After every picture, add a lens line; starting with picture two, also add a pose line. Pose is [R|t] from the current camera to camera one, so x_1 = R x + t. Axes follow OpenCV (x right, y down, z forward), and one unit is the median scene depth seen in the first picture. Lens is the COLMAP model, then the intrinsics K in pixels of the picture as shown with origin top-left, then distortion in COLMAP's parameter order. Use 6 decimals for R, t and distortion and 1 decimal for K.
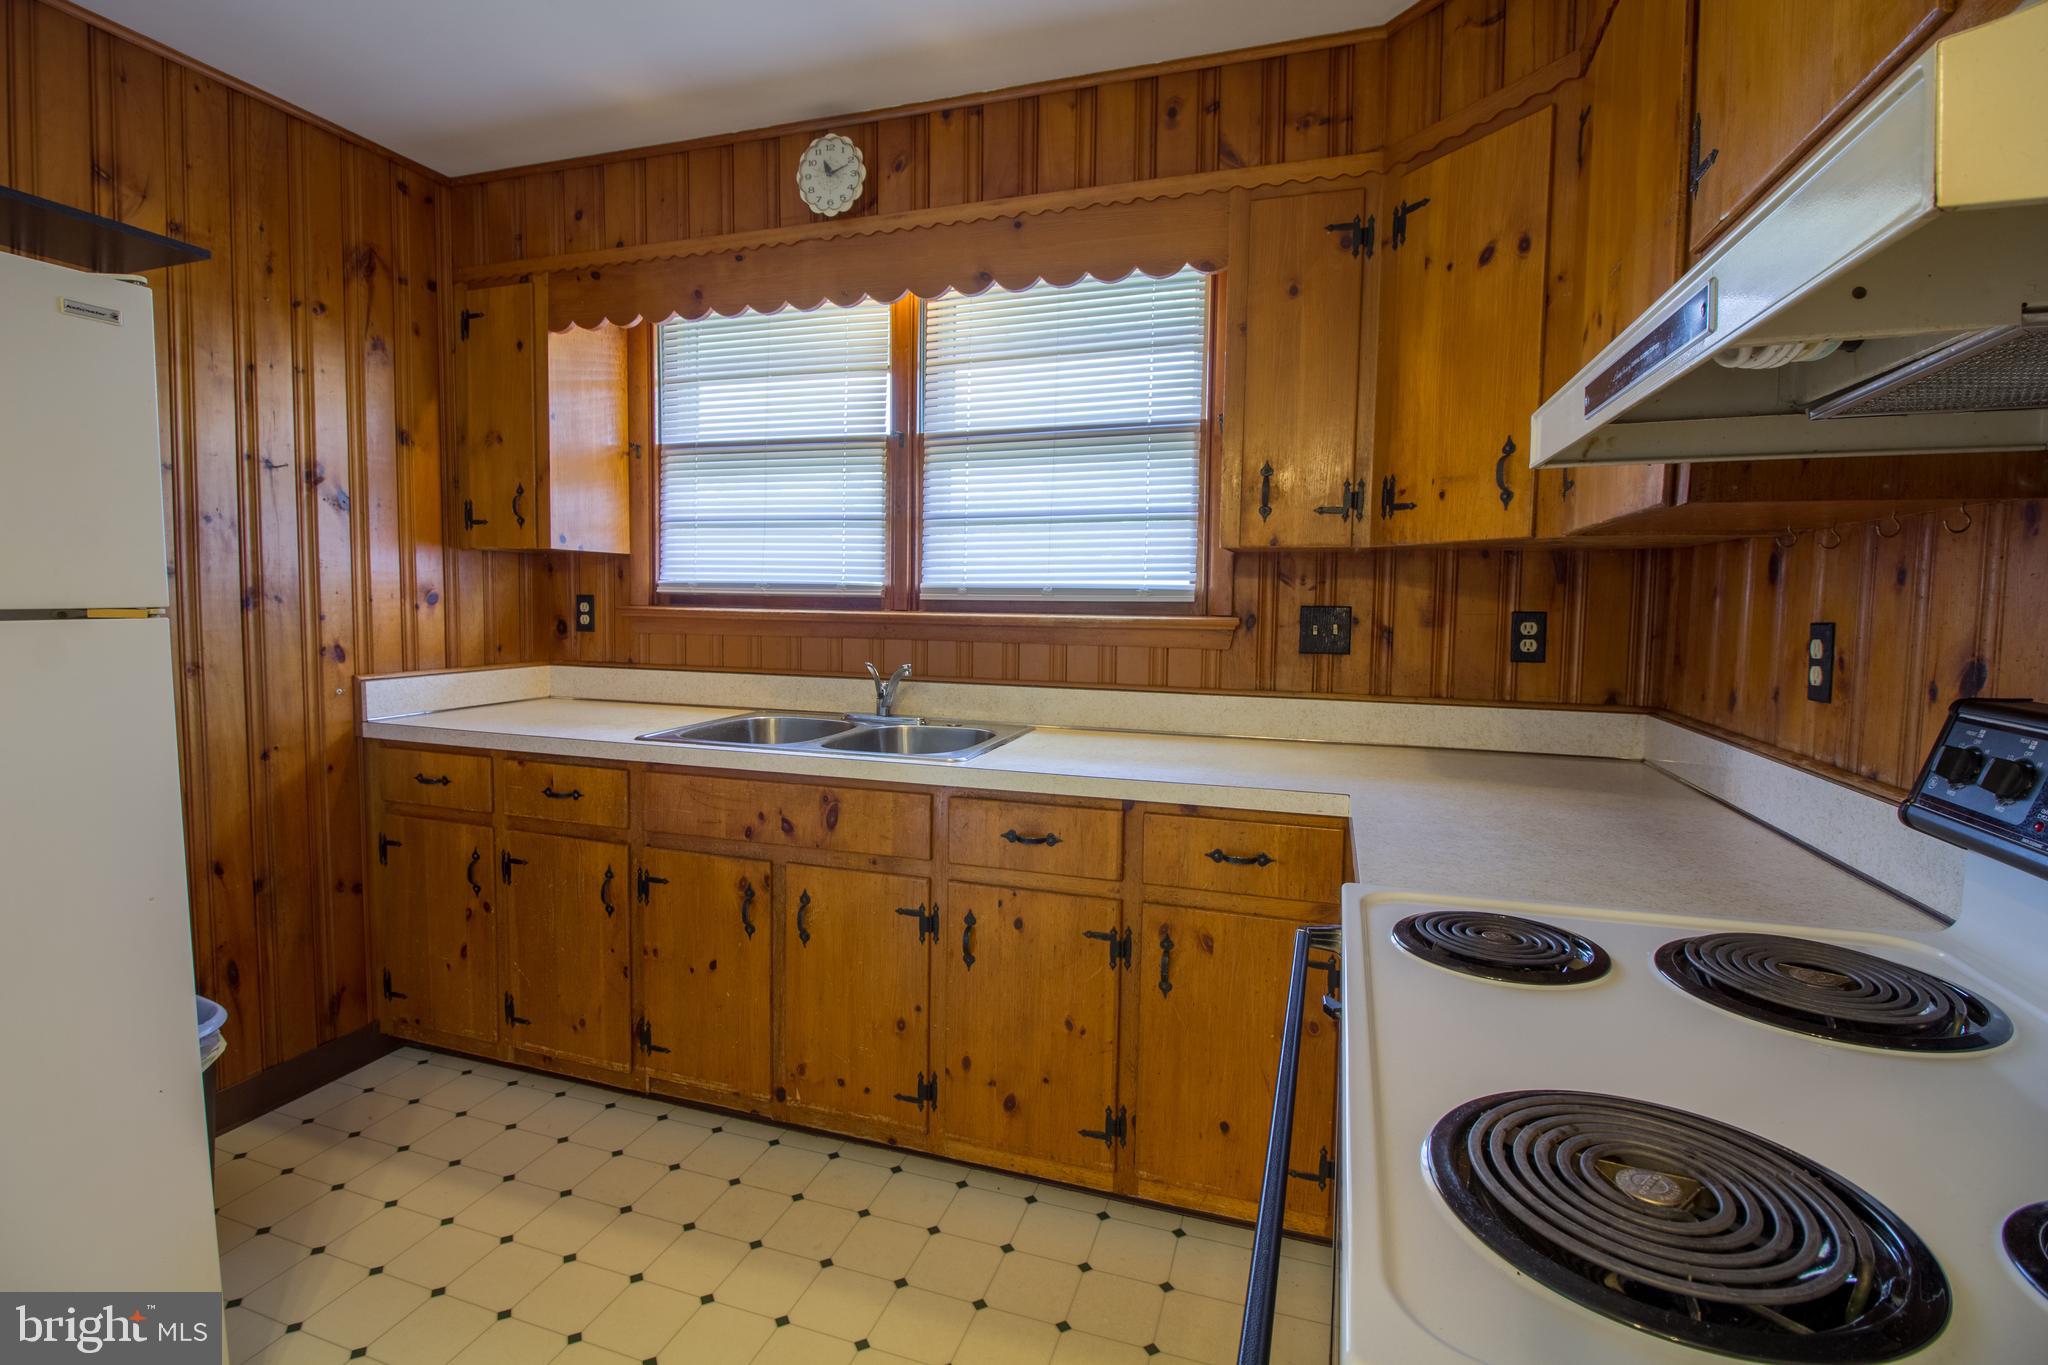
lens RADIAL K [[952.0, 0, 1012.1], [0, 952.0, 683.5], [0, 0, 1]] dist [-0.001926, -0.011414]
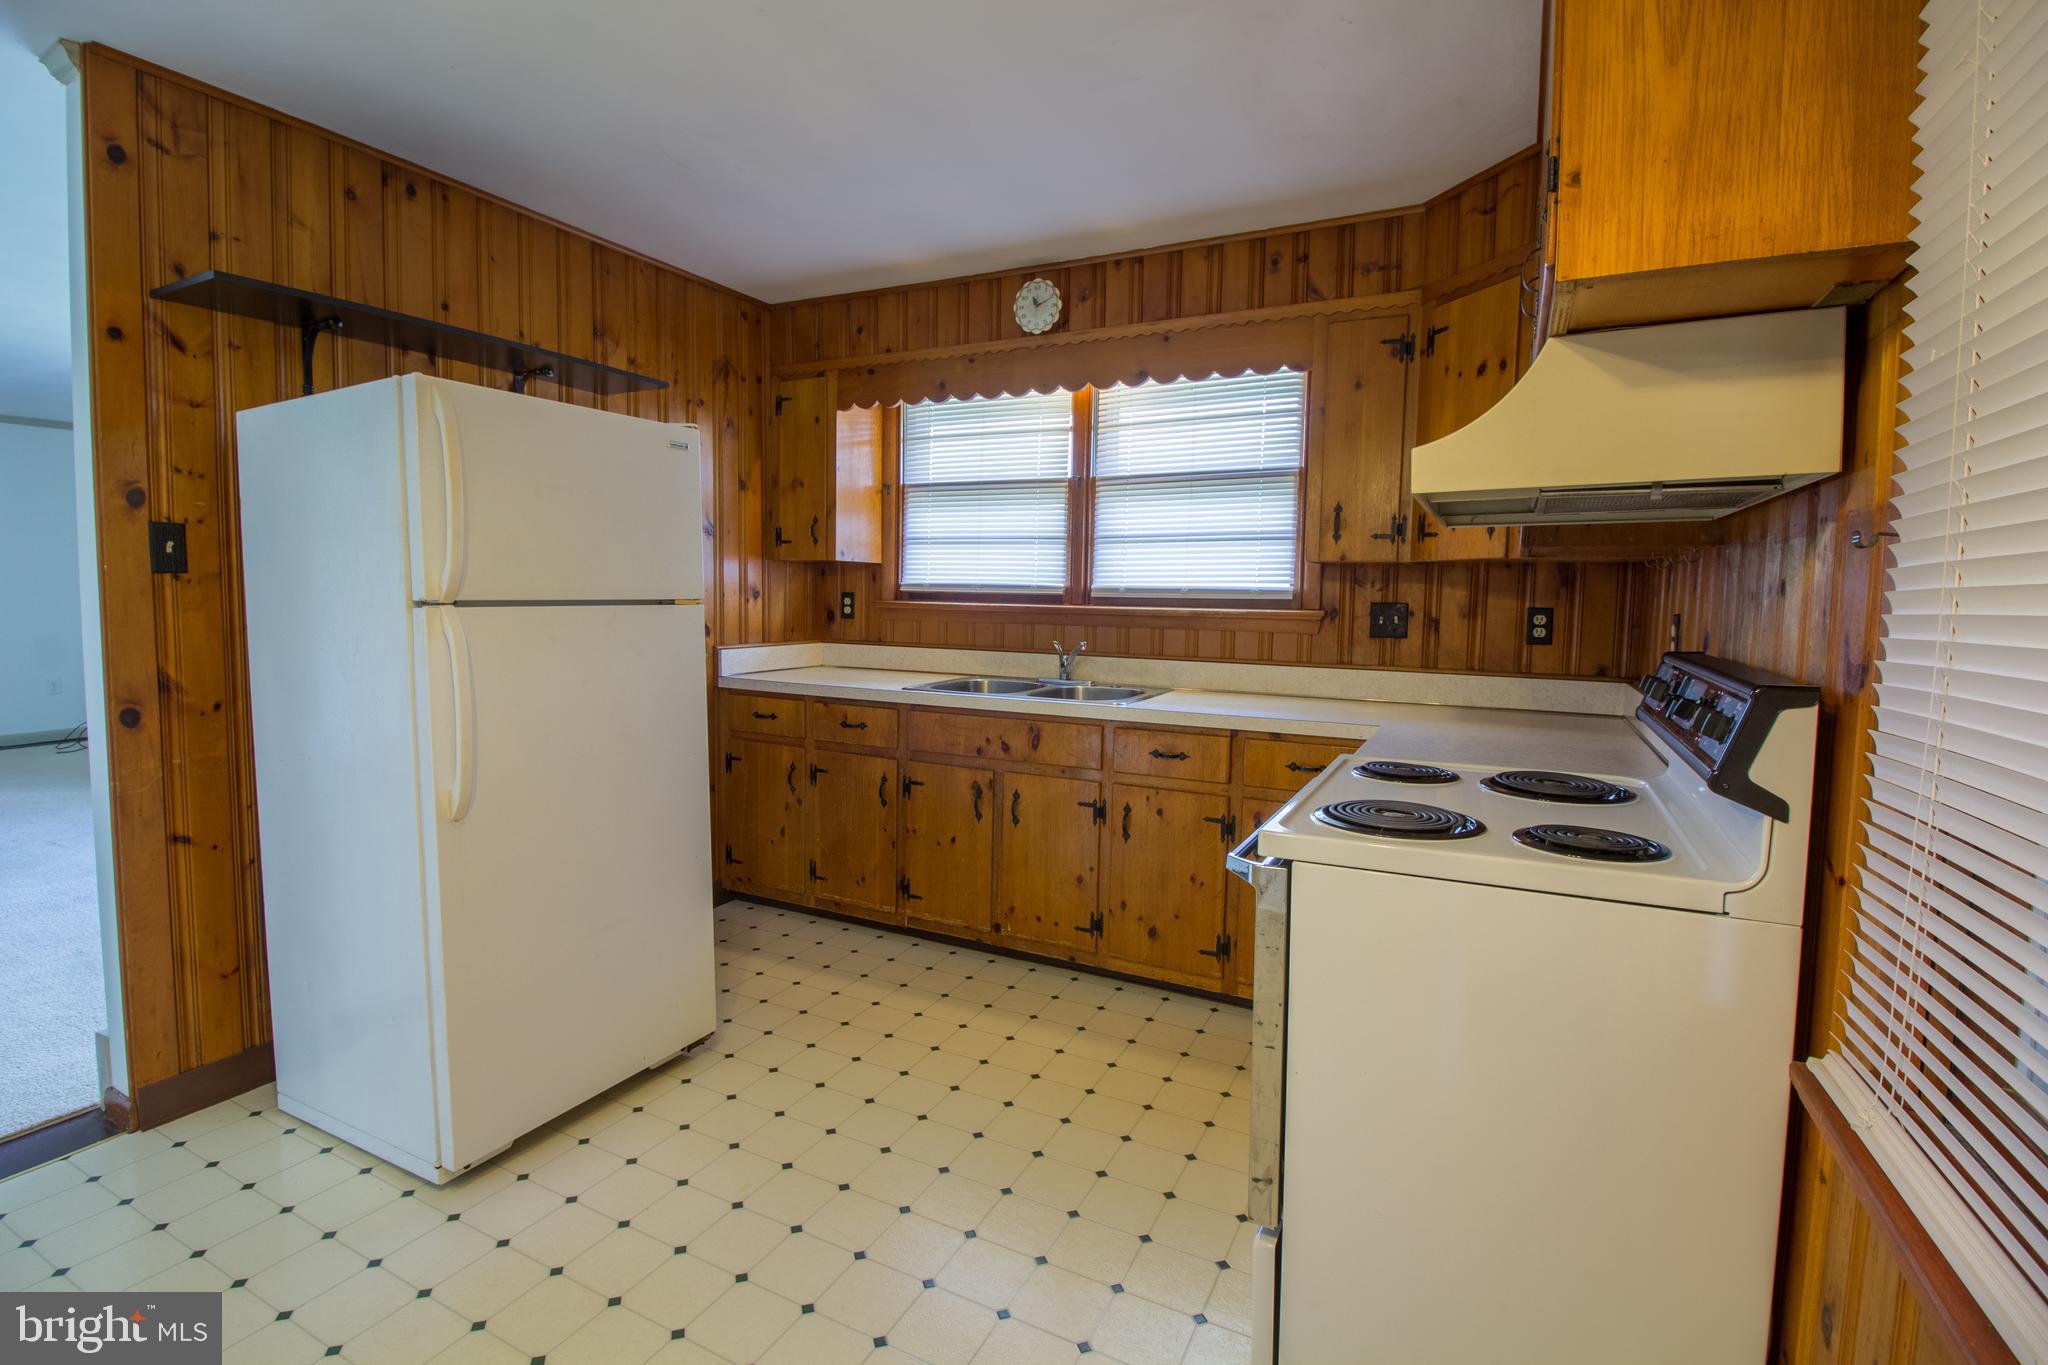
lens RADIAL K [[952.0, 0, 1018.5], [0, 952.0, 665.9], [0, 0, 1]] dist [-0.001926, -0.011414]
pose [[0.989526, 0.014630, -0.143611, -0.001449], [-0.016788, 0.999763, -0.013831, 0.039424], [0.143374, 0.016097, 0.989538, -0.454883]]
